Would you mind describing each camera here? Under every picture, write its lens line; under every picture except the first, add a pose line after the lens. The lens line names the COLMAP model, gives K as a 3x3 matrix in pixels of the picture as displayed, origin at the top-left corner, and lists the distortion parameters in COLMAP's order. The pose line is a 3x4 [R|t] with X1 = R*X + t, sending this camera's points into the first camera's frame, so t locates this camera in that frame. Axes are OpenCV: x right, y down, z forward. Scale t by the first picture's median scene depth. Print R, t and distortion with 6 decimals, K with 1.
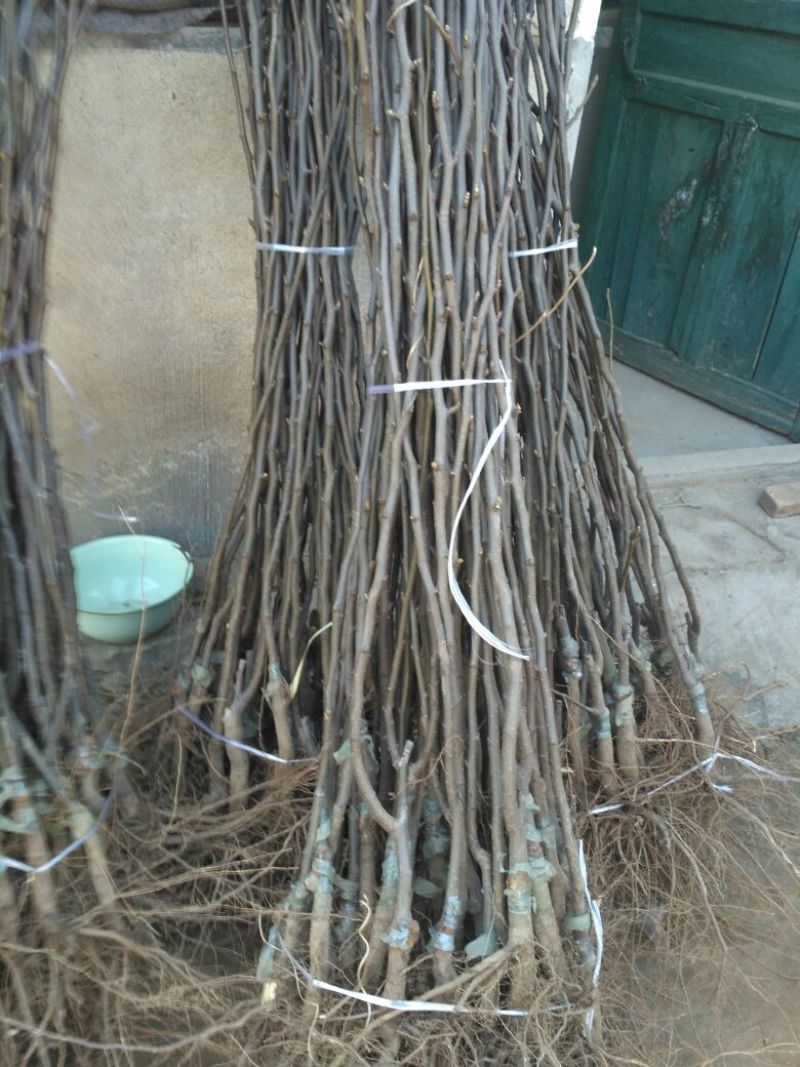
lens RADIAL K [[907.5, 0, 392.1], [0, 907.5, 539.1], [0, 0, 1]] dist [0.098036, -0.197707]
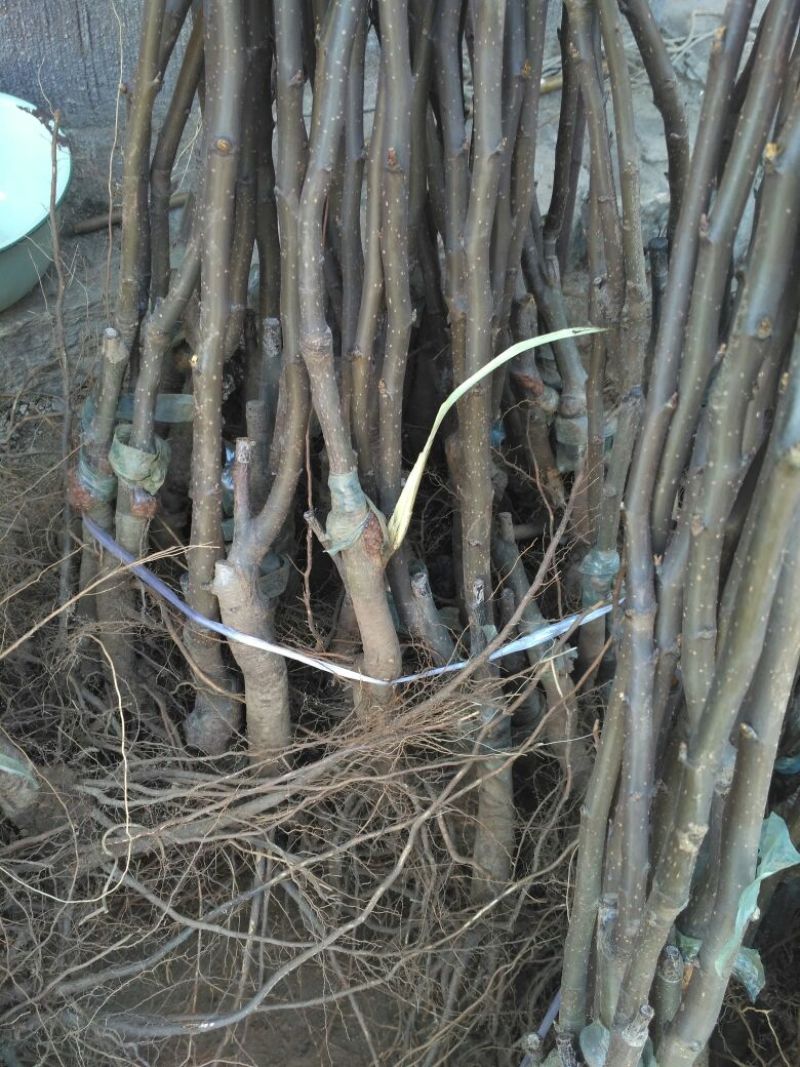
lens RADIAL K [[907.5, 0, 405.0], [0, 907.5, 522.8], [0, 0, 1]] dist [0.098036, -0.197707]
pose [[0.994511, -0.063170, 0.083410, -0.155262], [0.021323, 0.902813, 0.429505, 0.003645], [-0.102435, -0.425369, 0.899204, 0.753797]]
